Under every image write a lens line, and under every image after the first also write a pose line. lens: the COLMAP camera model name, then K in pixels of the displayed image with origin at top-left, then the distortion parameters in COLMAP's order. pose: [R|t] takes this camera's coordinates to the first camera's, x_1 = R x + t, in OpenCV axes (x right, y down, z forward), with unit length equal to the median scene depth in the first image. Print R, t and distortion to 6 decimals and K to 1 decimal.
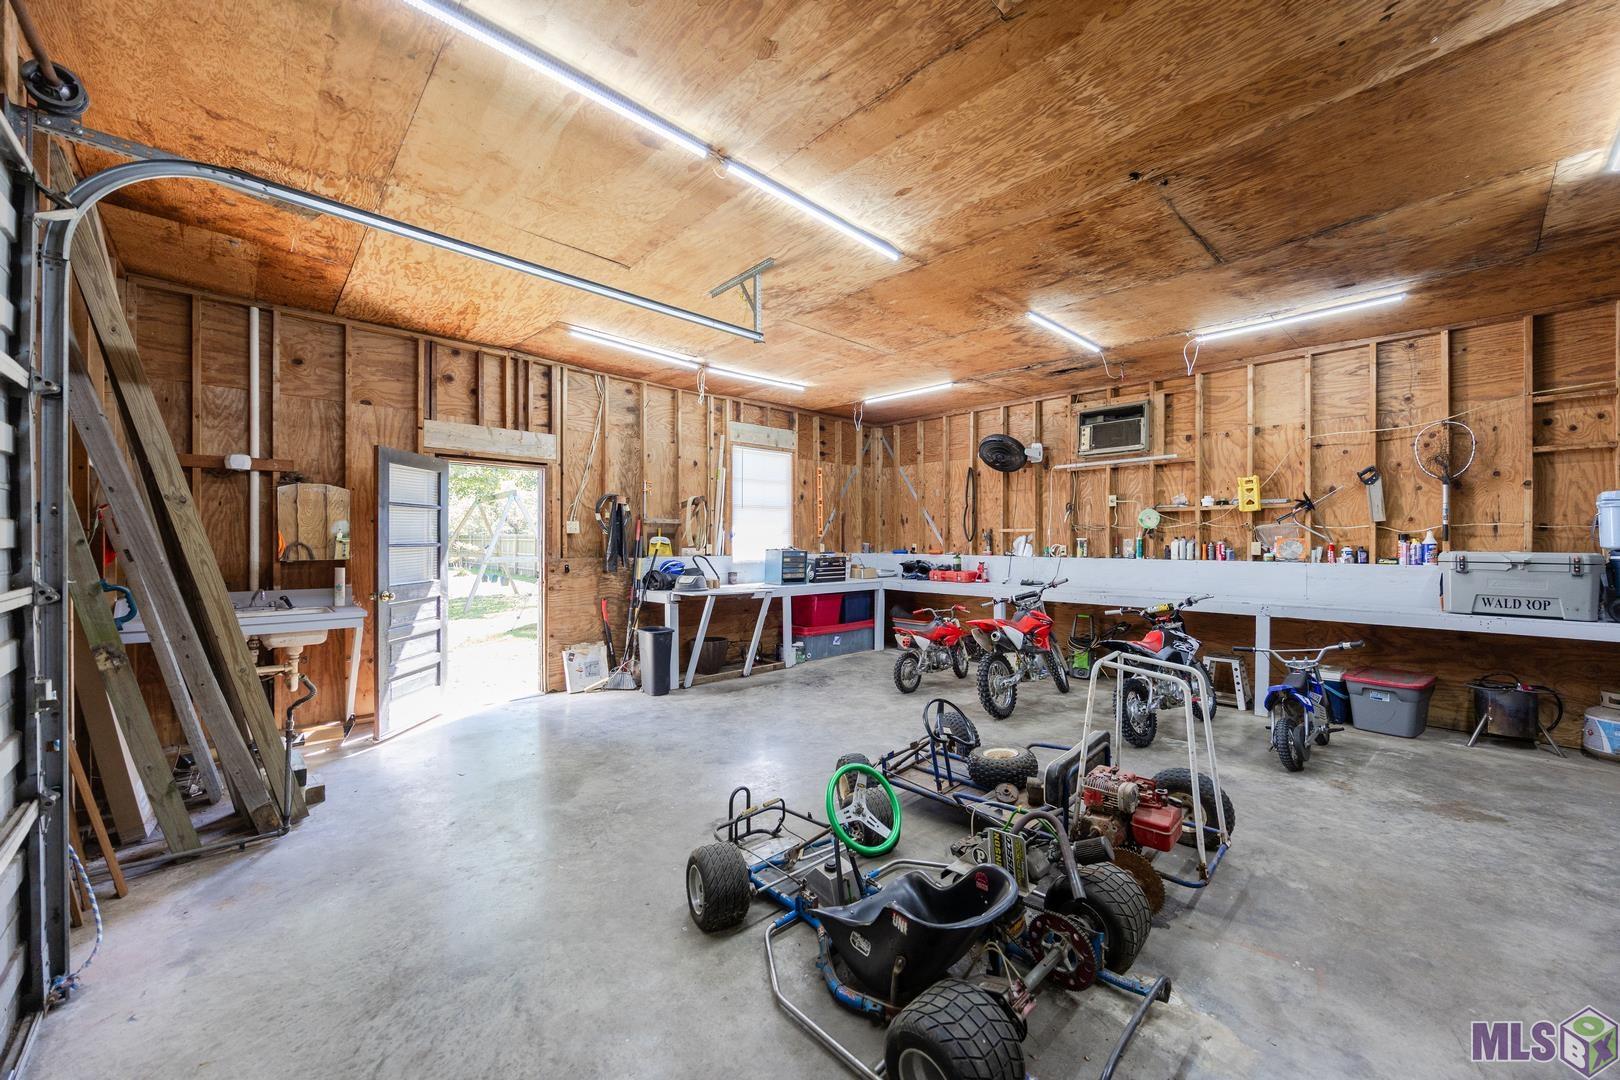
lens RADIAL K [[614.4, 0, 815.0], [0, 614.4, 546.0], [0, 0, 1]] dist [-0.012318, -0.000165]
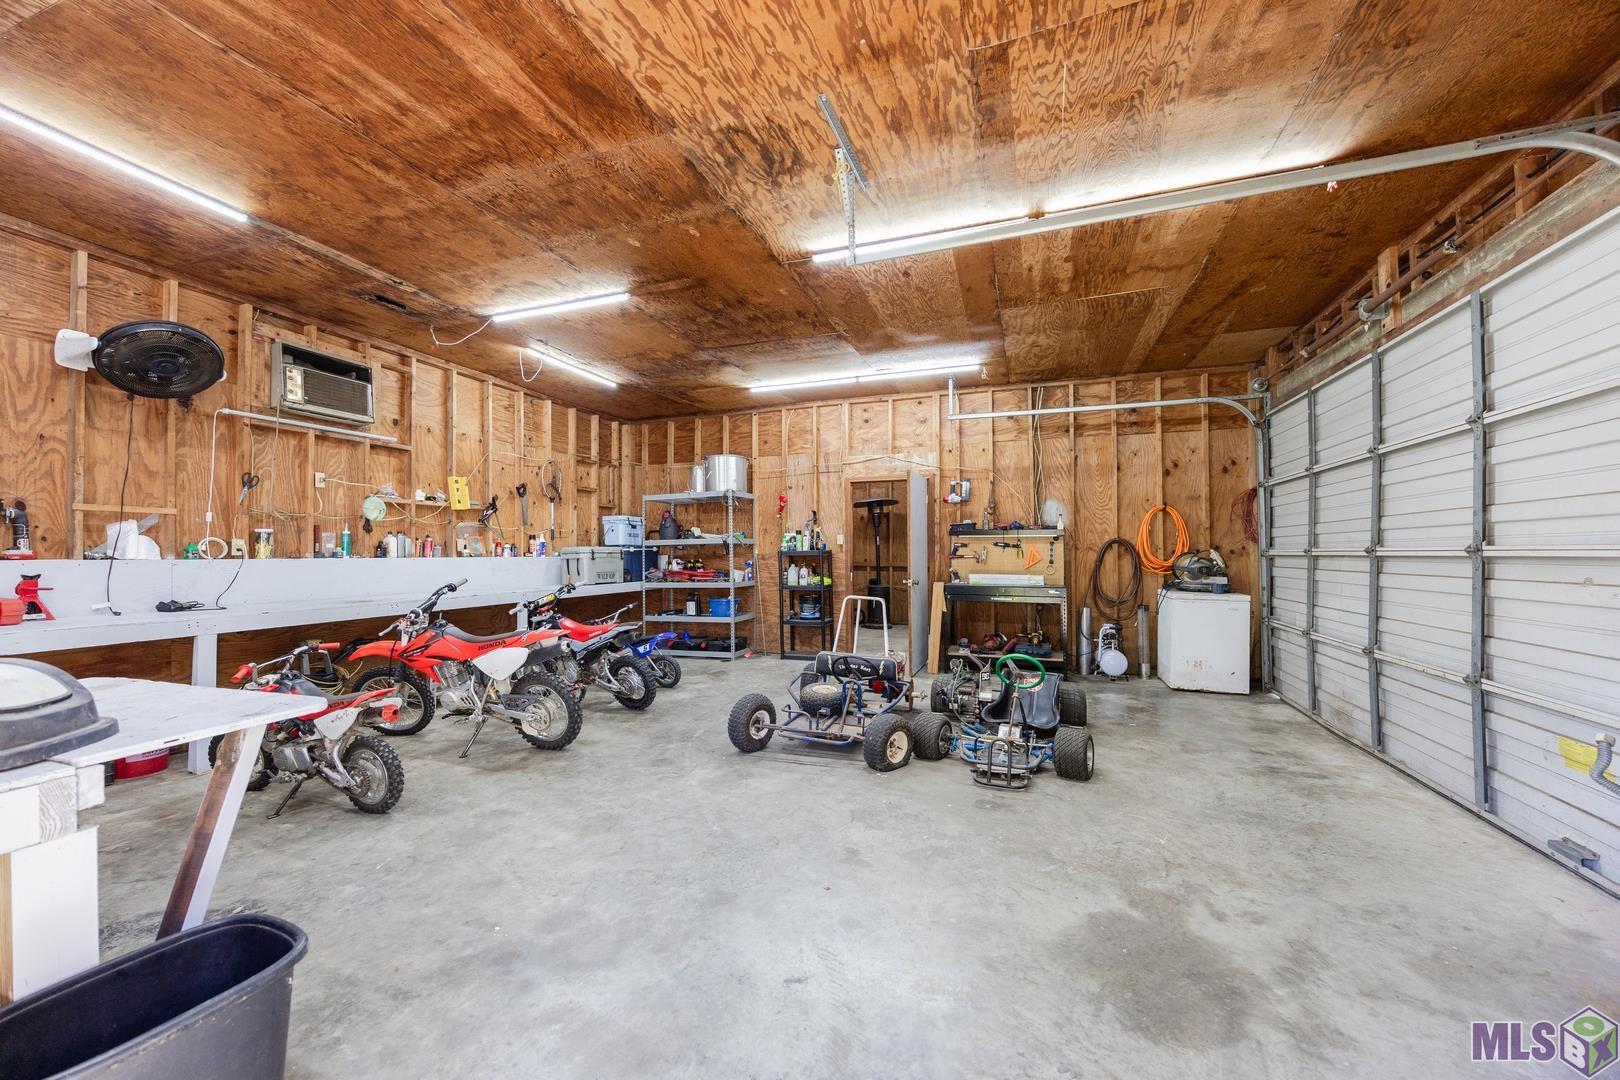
lens RADIAL K [[614.4, 0, 809.7], [0, 614.4, 537.0], [0, 0, 1]] dist [-0.012318, -0.000165]
pose [[-0.462832, 0.027830, 0.886009, -0.415414], [0.014762, 0.999610, -0.023687, 0.019768], [-0.886323, 0.002116, -0.463063, 0.782835]]
